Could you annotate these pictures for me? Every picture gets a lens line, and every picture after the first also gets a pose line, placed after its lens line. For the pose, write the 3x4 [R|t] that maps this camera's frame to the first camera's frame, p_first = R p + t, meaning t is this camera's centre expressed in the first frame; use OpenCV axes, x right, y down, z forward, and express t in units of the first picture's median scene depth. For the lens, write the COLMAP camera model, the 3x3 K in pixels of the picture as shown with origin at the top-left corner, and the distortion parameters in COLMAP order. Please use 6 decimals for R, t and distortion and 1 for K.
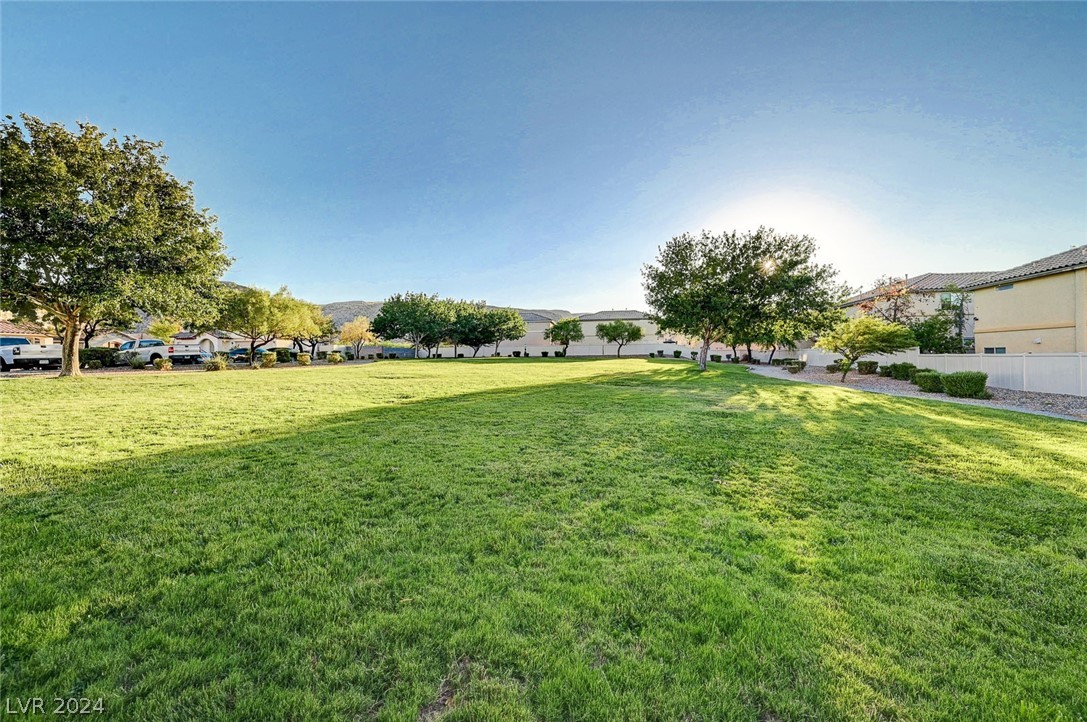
lens RADIAL K [[432.3, 0, 541.9], [0, 432.3, 358.3], [0, 0, 1]] dist [-0.001555, 0.000685]
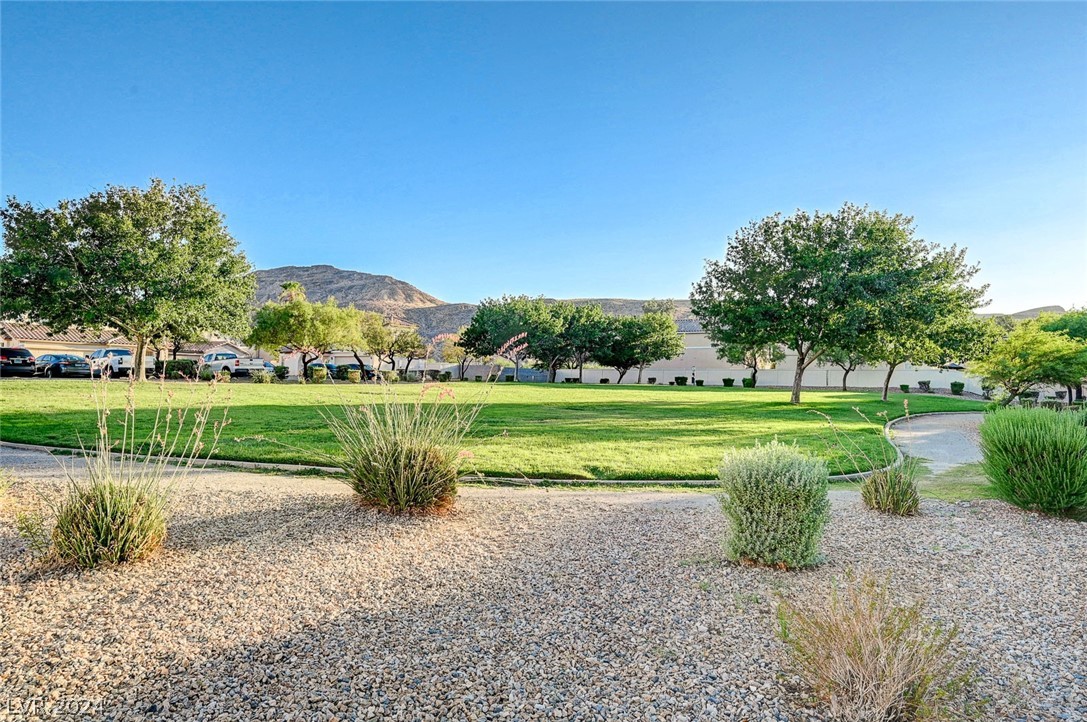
lens RADIAL K [[705.0, 0, 544.3], [0, 705.0, 365.1], [0, 0, 1]] dist [-0.002689, -0.000376]
pose [[0.923765, 0.017911, -0.382541, 0.558462], [-0.031163, 0.999109, -0.028474, 0.012805], [0.381690, 0.038224, 0.923500, -0.311528]]
